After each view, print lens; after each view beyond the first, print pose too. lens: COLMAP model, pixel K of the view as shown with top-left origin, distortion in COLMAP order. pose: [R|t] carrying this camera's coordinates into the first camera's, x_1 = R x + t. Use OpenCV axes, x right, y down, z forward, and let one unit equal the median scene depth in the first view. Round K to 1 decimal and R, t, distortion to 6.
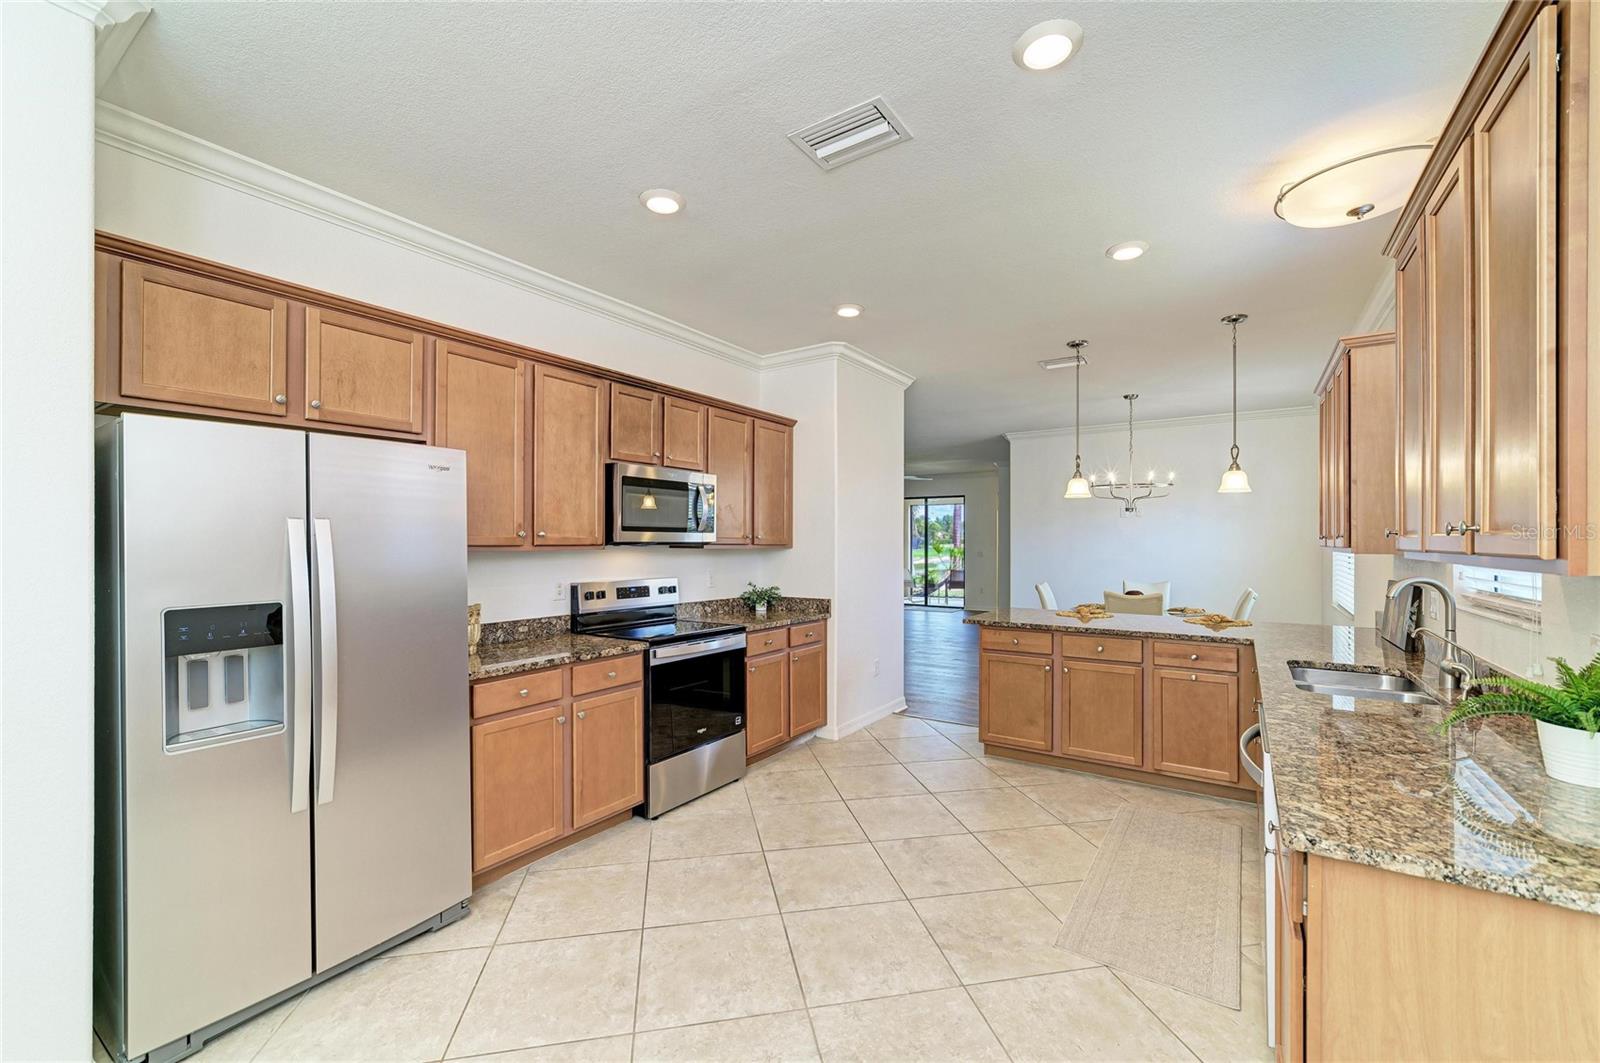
lens RADIAL K [[648.0, 0, 805.8], [0, 648.0, 537.0], [0, 0, 1]] dist [-0.008246, 0.000528]
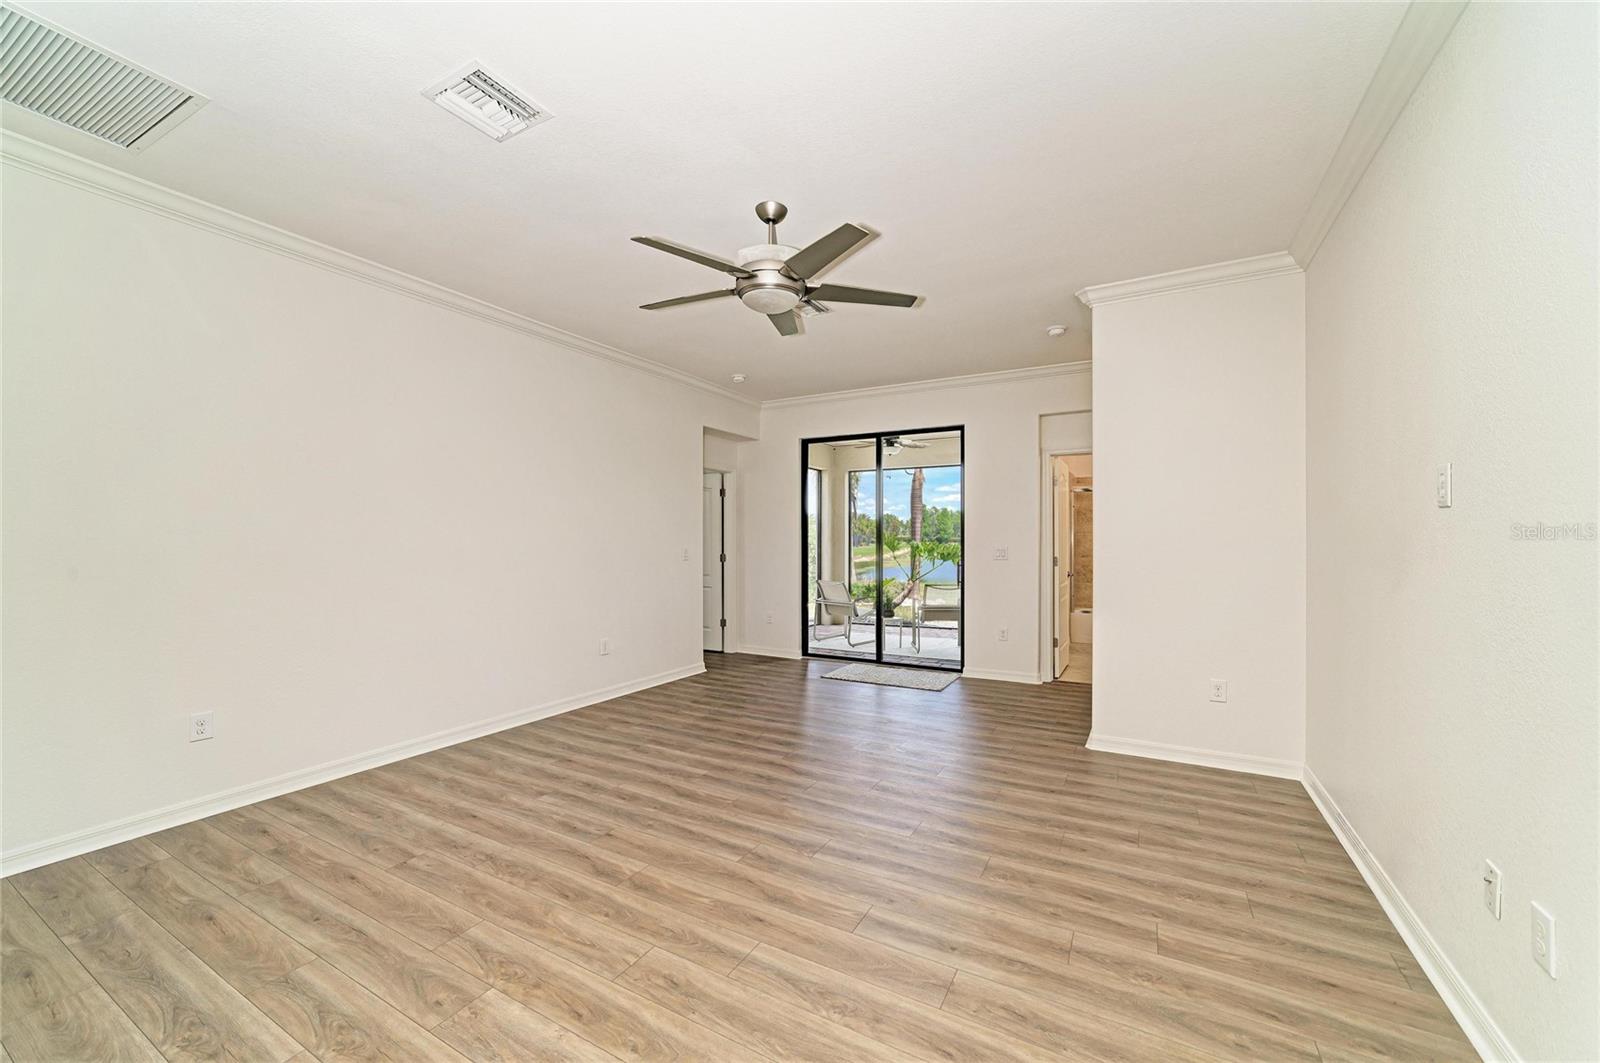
lens RADIAL K [[617.1, 0, 807.9], [0, 617.1, 536.1], [0, 0, 1]] dist [-0.020890, 0.008121]
pose [[0.996902, -0.001271, 0.078648, 0.353116], [0.000931, 0.999990, 0.004360, 0.051786], [-0.078653, -0.004274, 0.996893, 2.144610]]
